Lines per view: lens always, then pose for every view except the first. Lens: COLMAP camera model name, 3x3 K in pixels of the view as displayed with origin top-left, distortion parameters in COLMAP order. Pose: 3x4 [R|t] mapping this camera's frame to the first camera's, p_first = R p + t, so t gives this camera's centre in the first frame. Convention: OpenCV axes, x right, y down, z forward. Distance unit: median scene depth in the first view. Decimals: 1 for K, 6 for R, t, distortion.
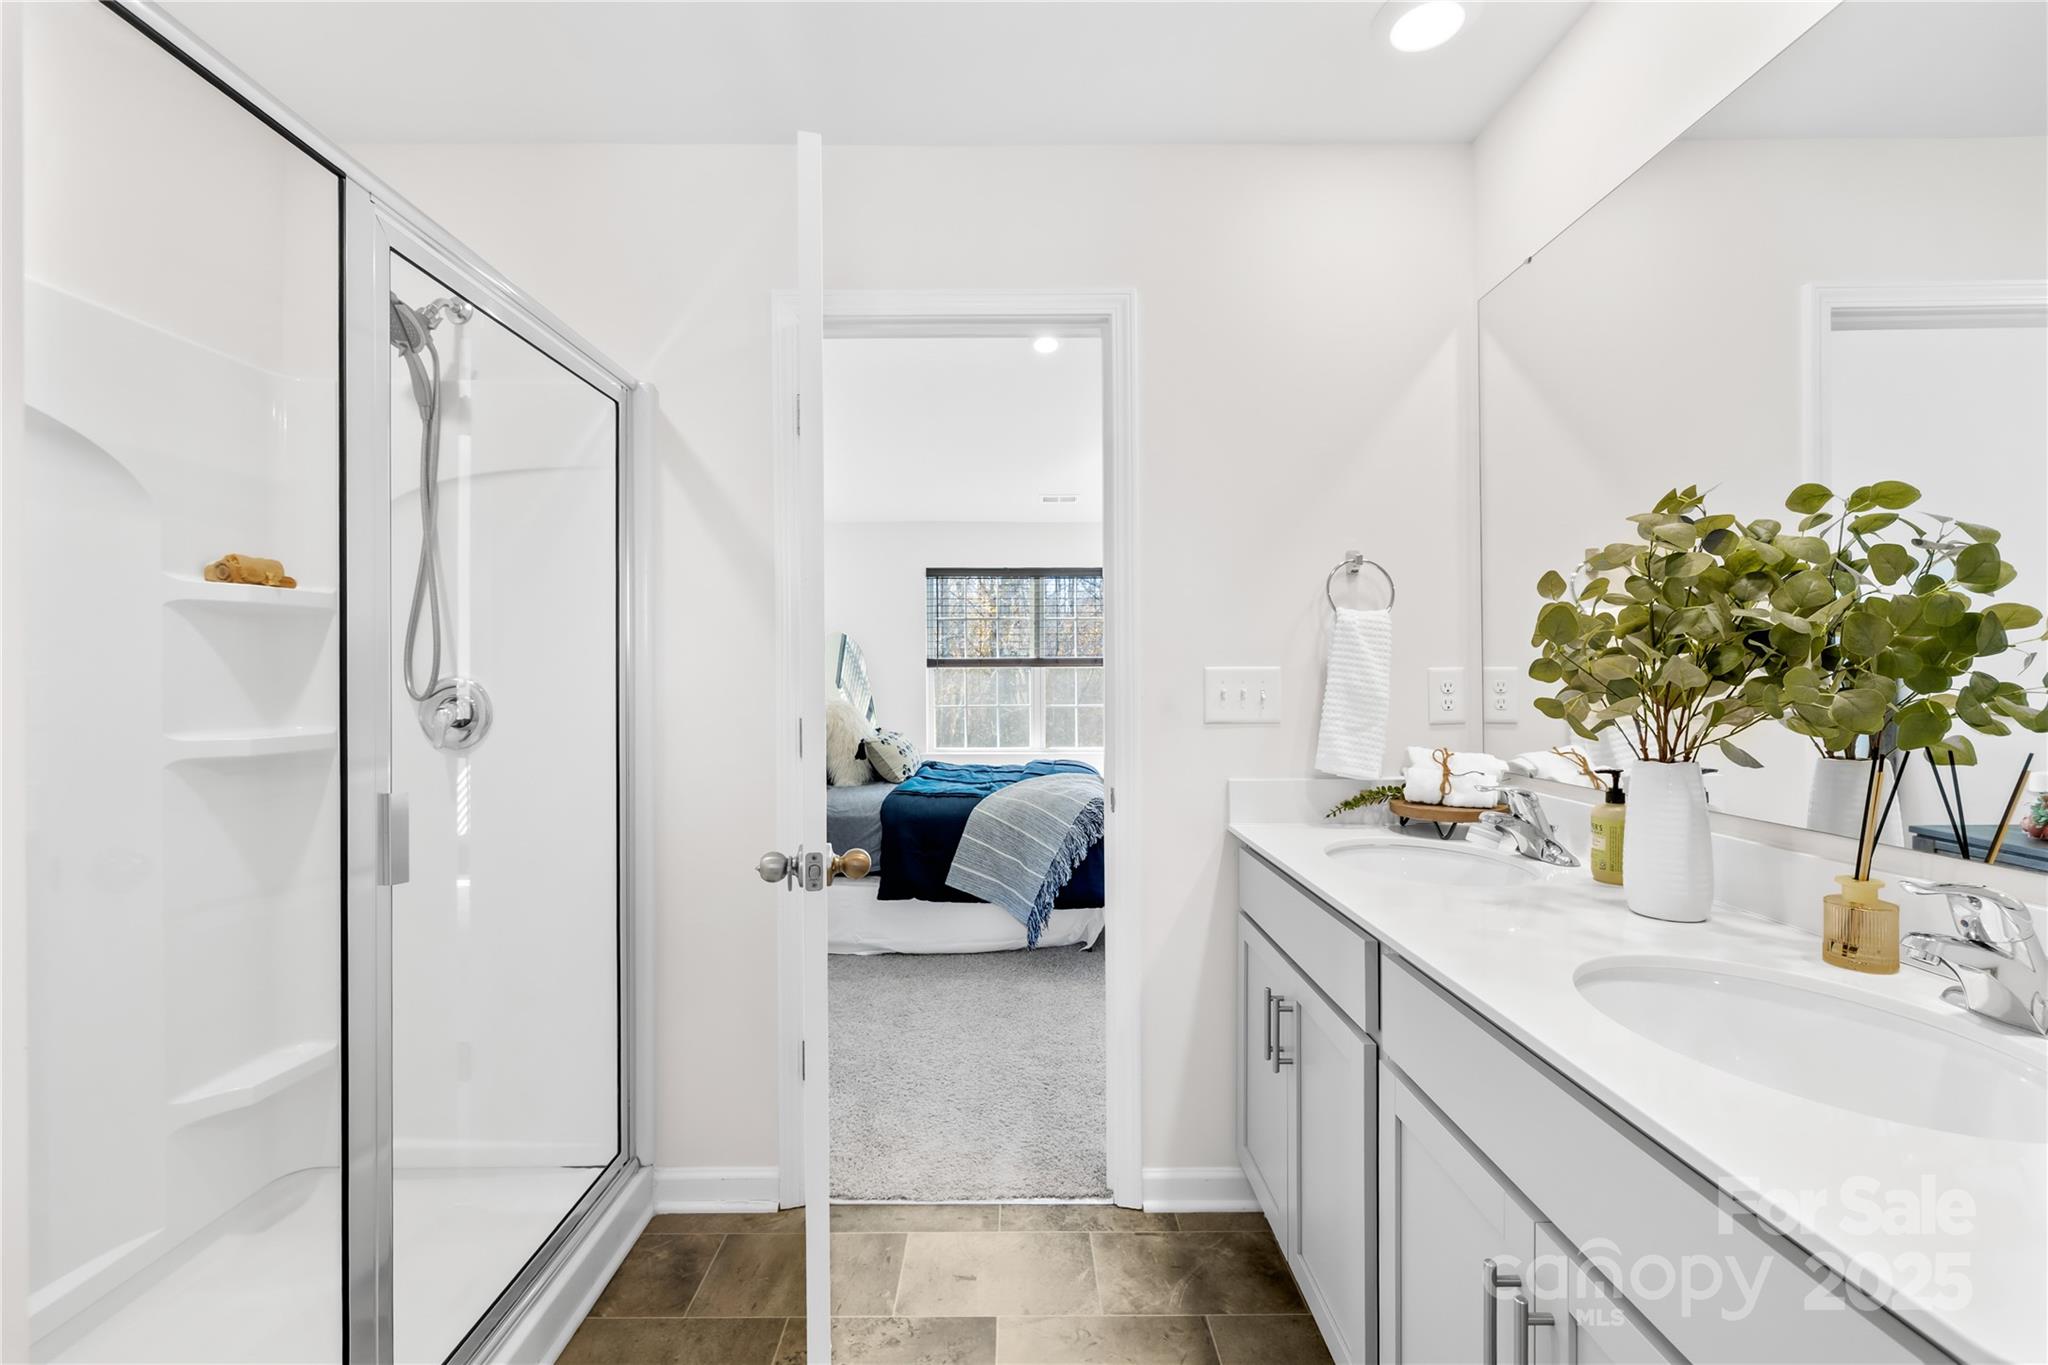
lens RADIAL K [[890.5, 0, 1024.7], [0, 890.5, 674.5], [0, 0, 1]] dist [-0.000319, -0.000041]
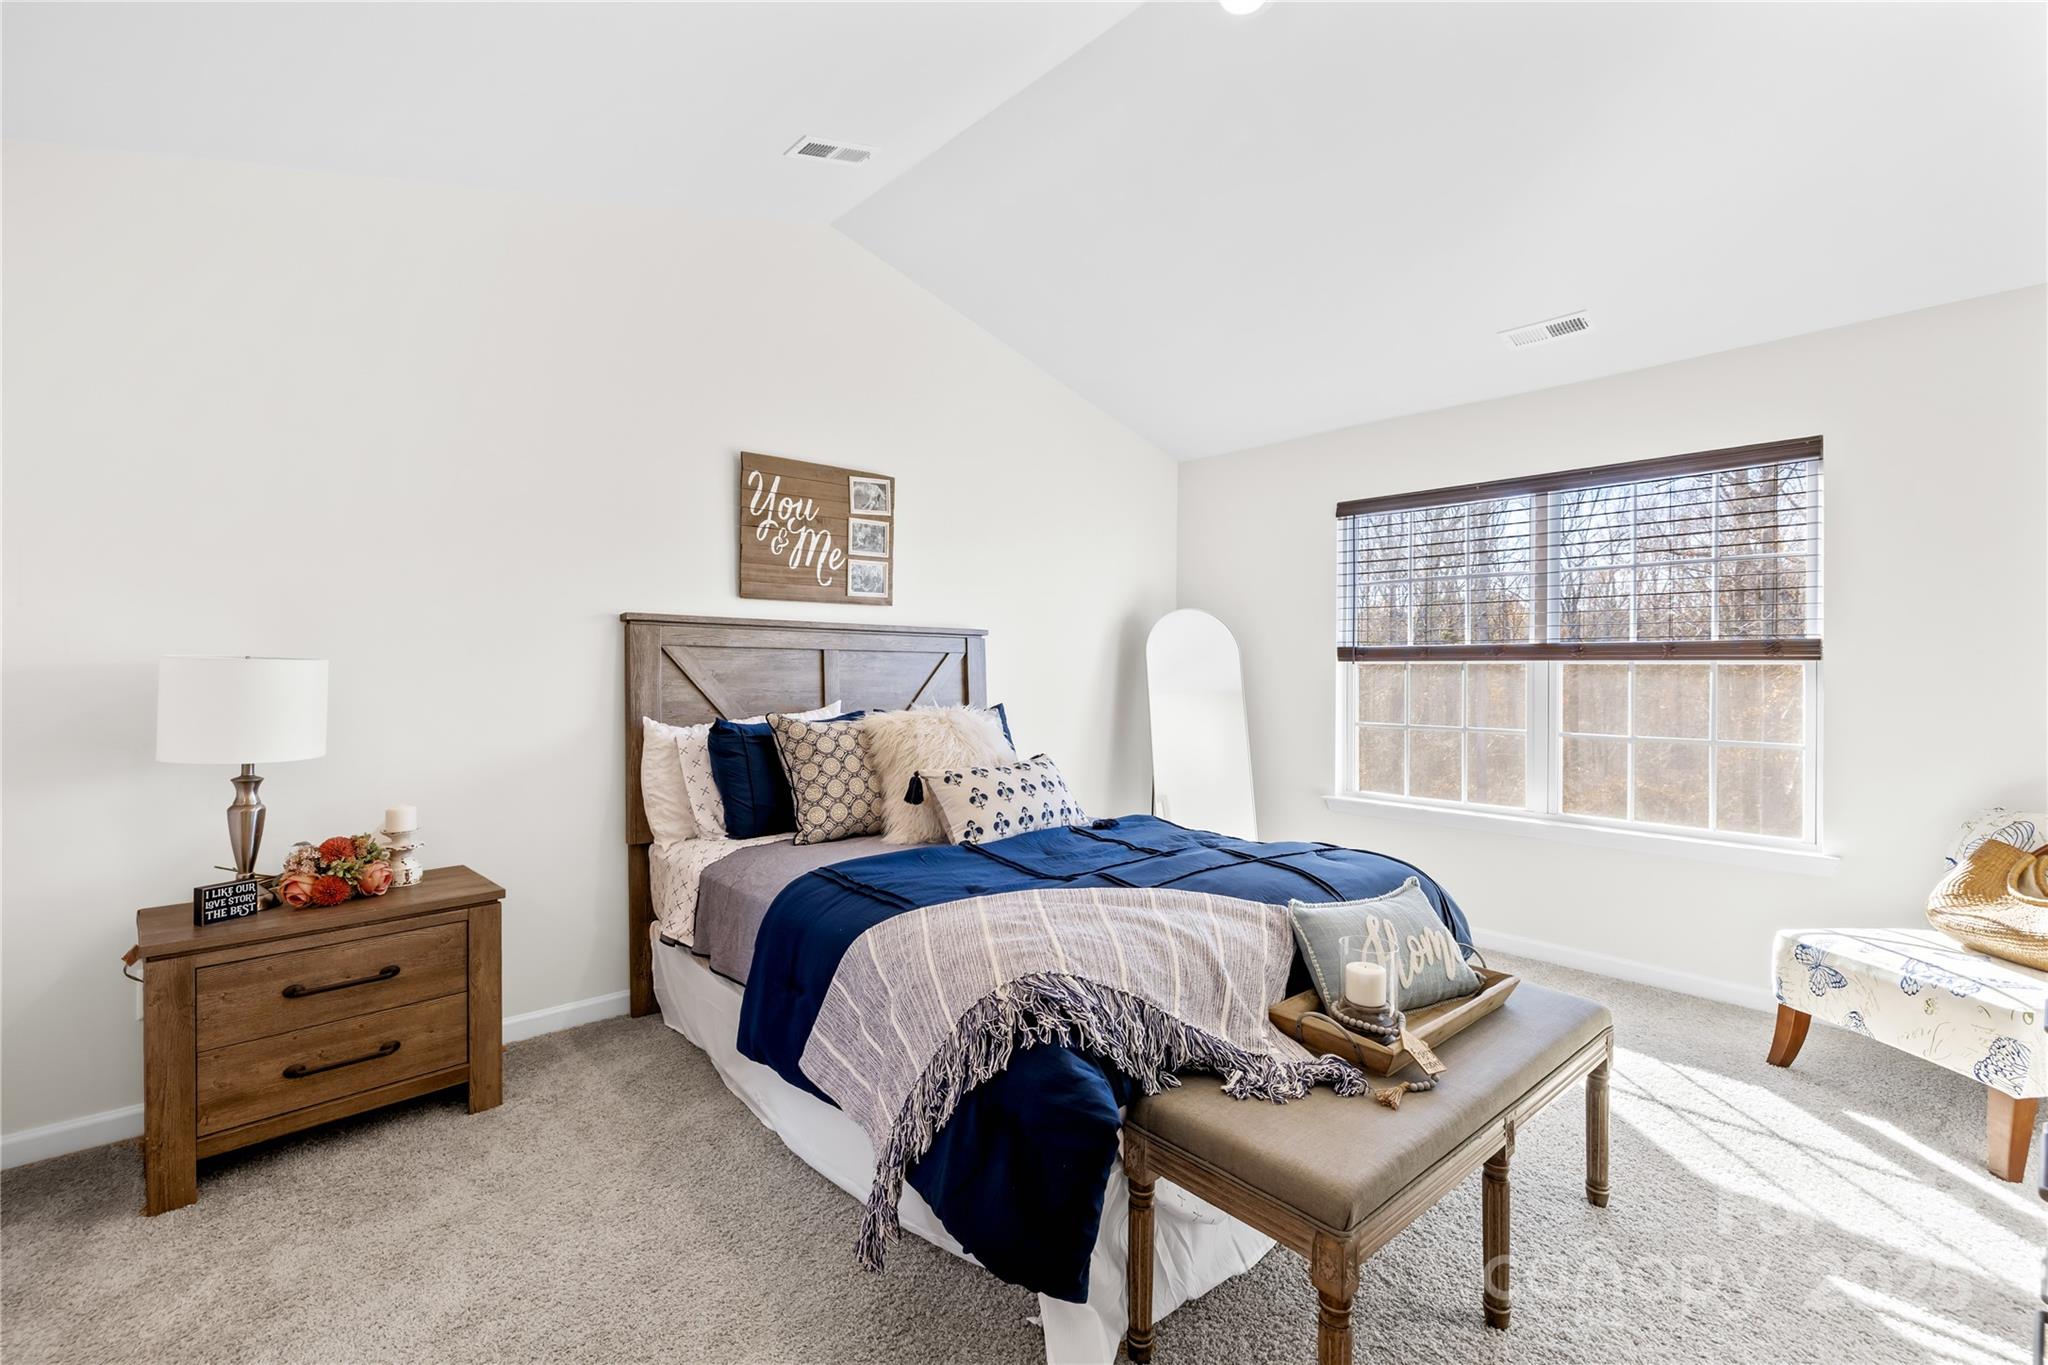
lens RADIAL K [[890.5, 0, 1020.5], [0, 890.5, 672.6], [0, 0, 1]] dist [-0.000319, -0.000041]
pose [[0.651936, 0.009143, -0.758219, 0.221171], [-0.008516, 0.999953, 0.004735, -0.000757], [0.758226, 0.003370, 0.651983, 0.418937]]
